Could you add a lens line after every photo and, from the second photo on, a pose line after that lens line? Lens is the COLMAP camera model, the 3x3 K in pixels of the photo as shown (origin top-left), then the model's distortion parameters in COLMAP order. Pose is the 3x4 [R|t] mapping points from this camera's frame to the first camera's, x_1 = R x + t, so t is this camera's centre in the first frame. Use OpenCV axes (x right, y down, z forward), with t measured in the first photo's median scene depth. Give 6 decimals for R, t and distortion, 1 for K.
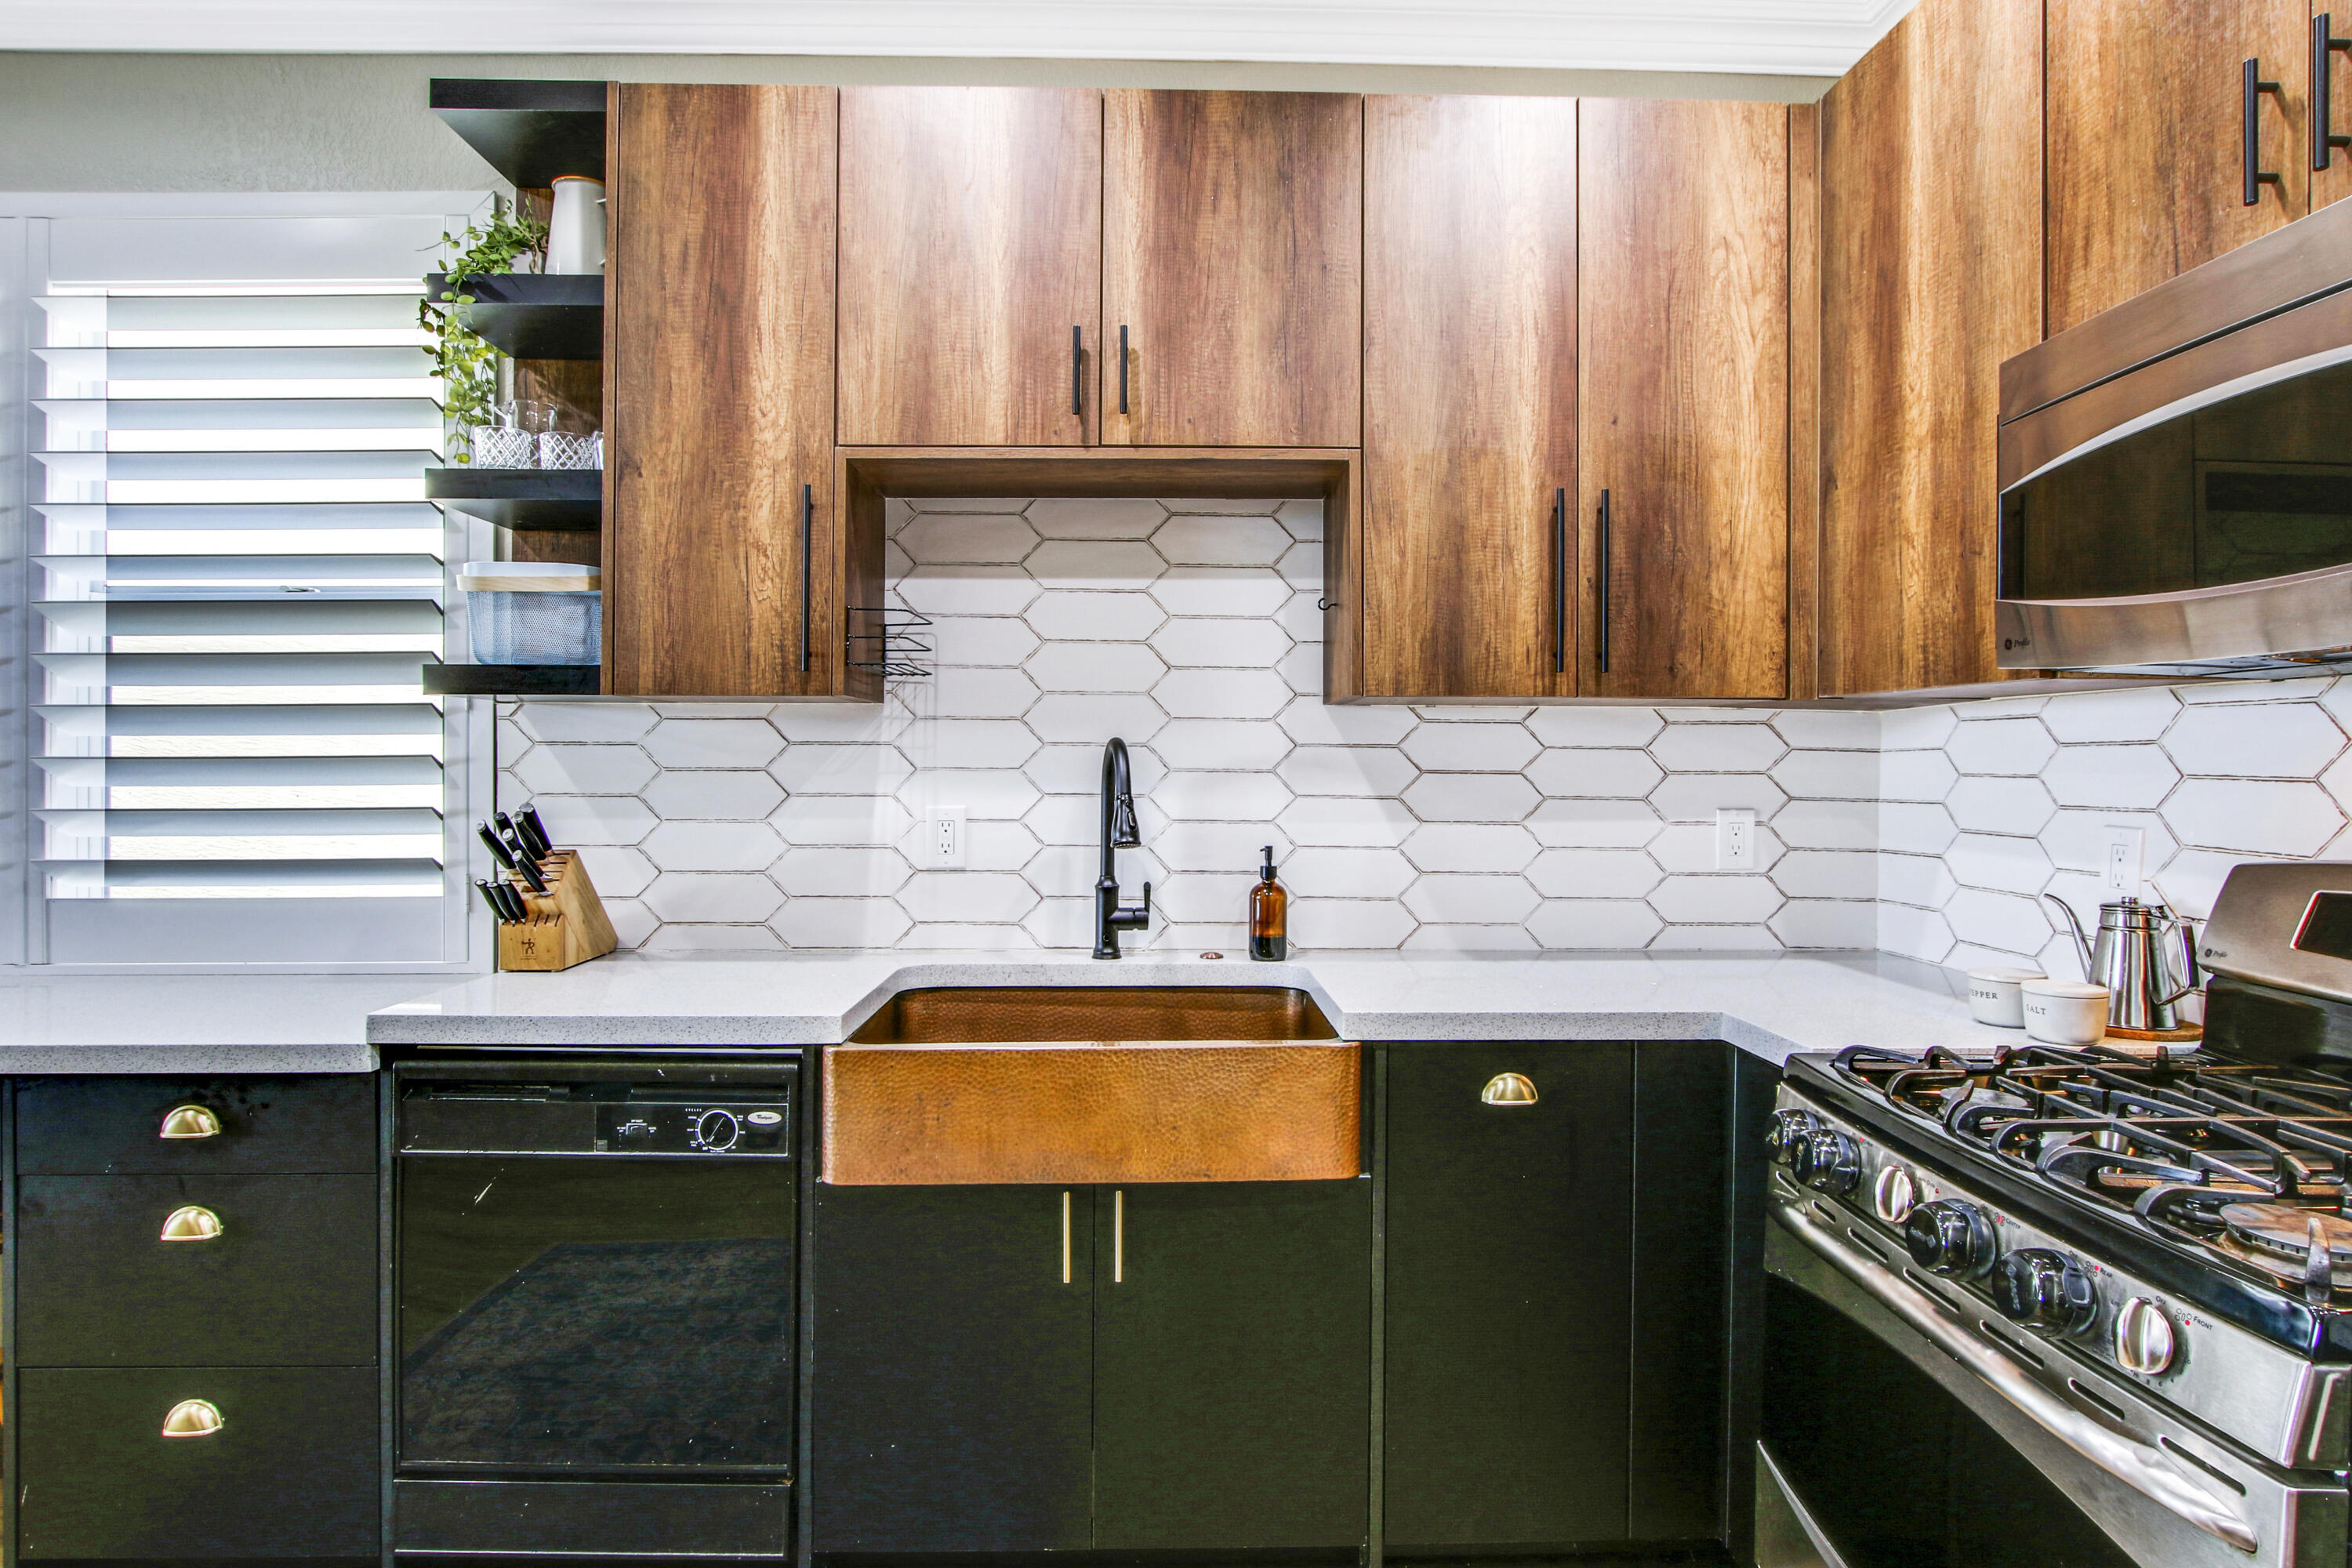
lens RADIAL K [[1243.9, 0, 1196.7], [0, 1243.9, 769.5], [0, 0, 1]] dist [-0.020784, 0.002509]
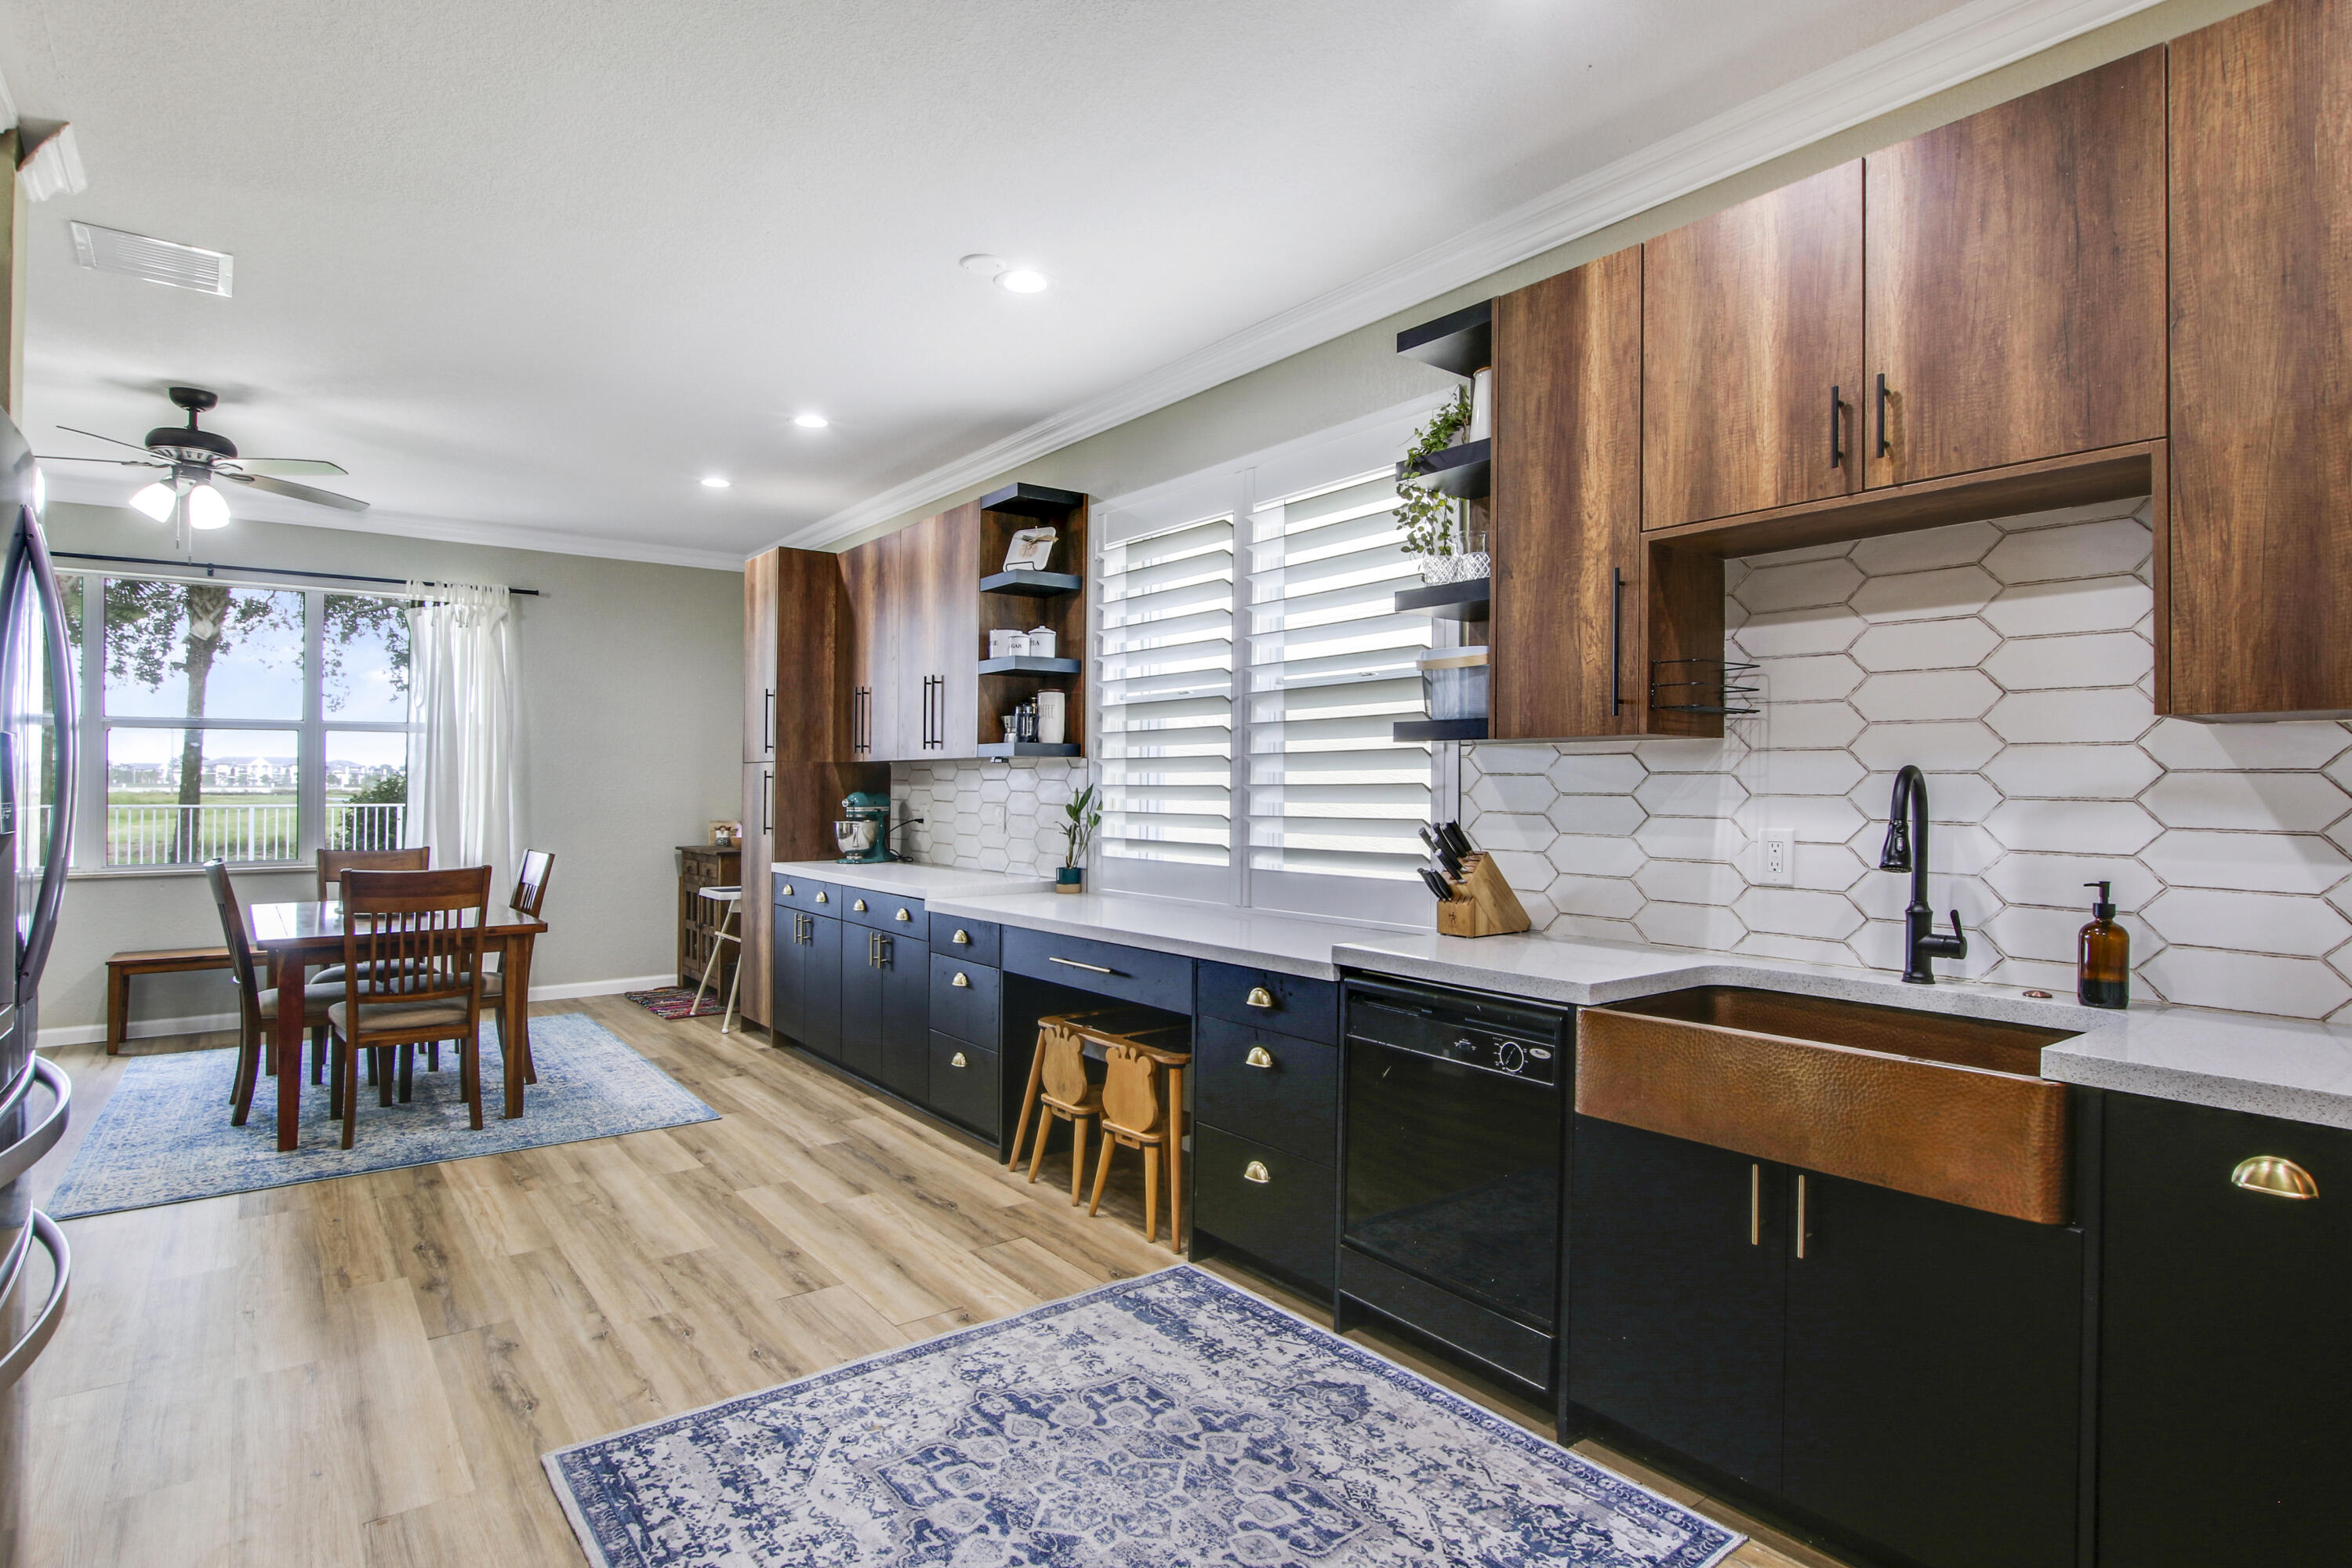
lens RADIAL K [[1243.9, 0, 1196.7], [0, 1243.9, 769.5], [0, 0, 1]] dist [-0.020784, 0.002509]
pose [[0.586348, -0.010567, -0.809990, 0.437856], [-0.010592, 0.999729, -0.020709, 0.005535], [0.809990, 0.020722, 0.586077, -0.075936]]
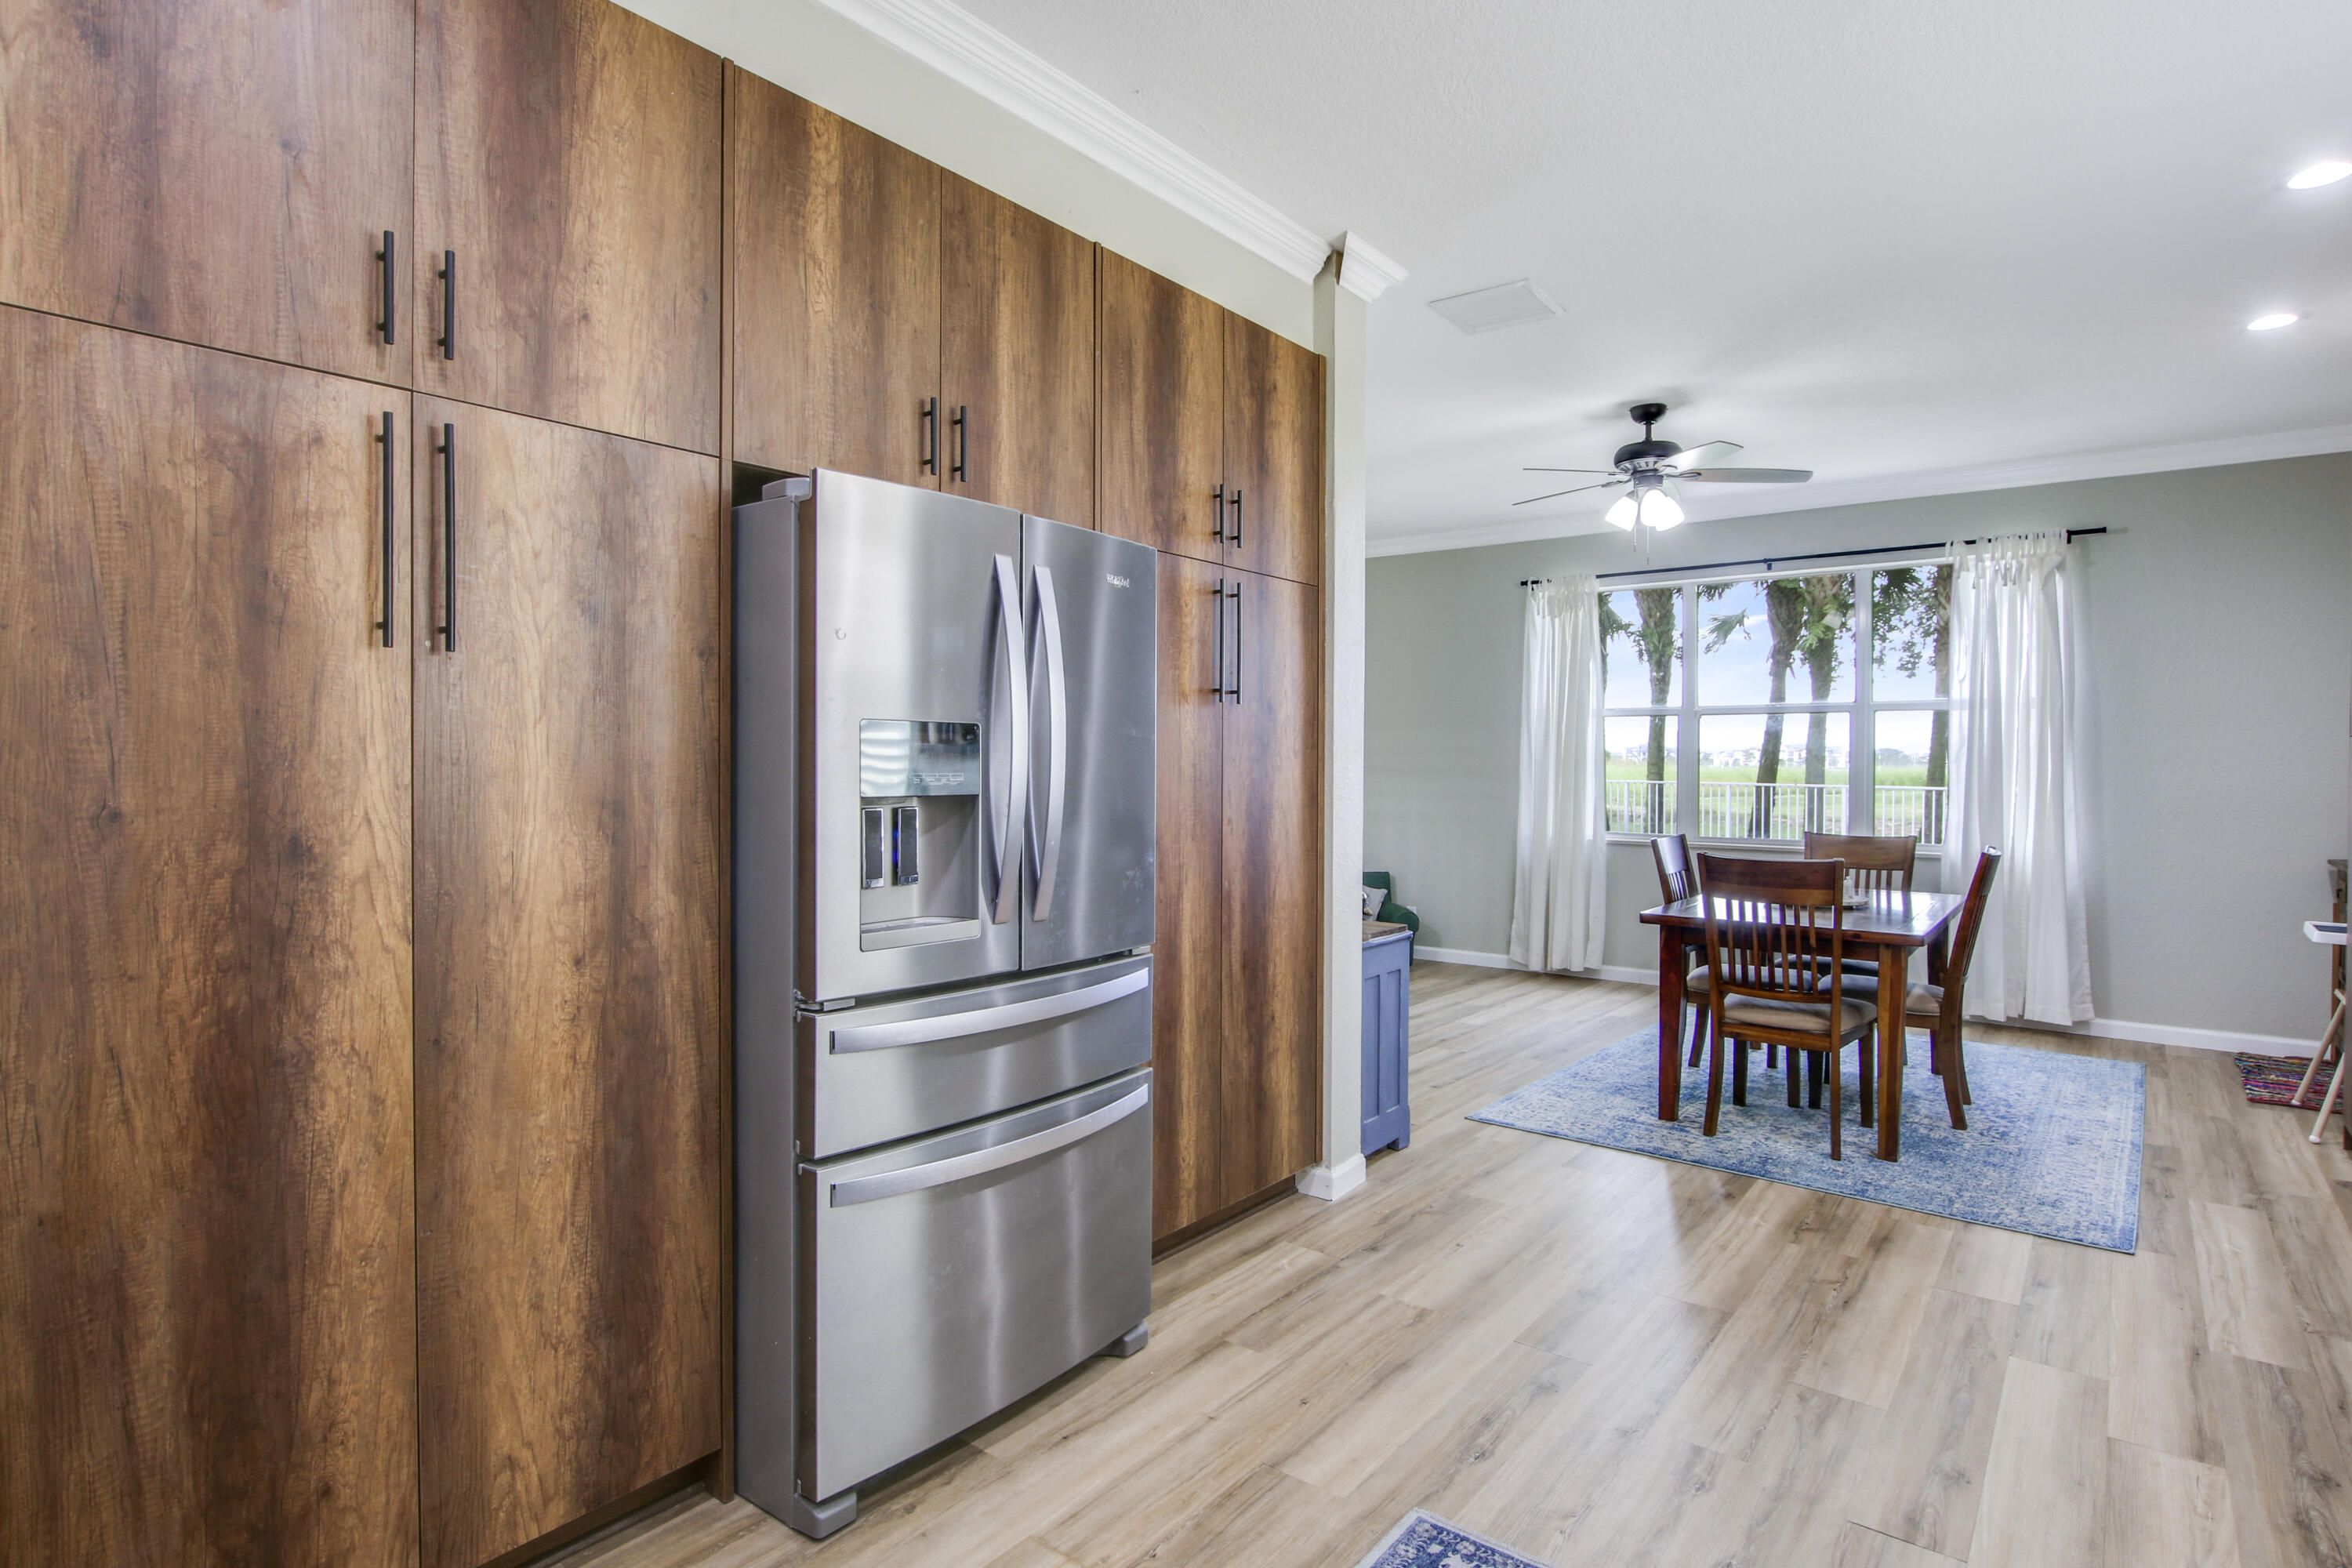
lens RADIAL K [[1243.9, 0, 1196.7], [0, 1243.9, 769.5], [0, 0, 1]] dist [-0.020784, 0.002509]
pose [[-0.664570, -0.000959, -0.747226, 0.062498], [-0.017065, 0.999758, 0.013894, -0.003783], [0.747031, 0.021985, -0.664425, 0.616511]]
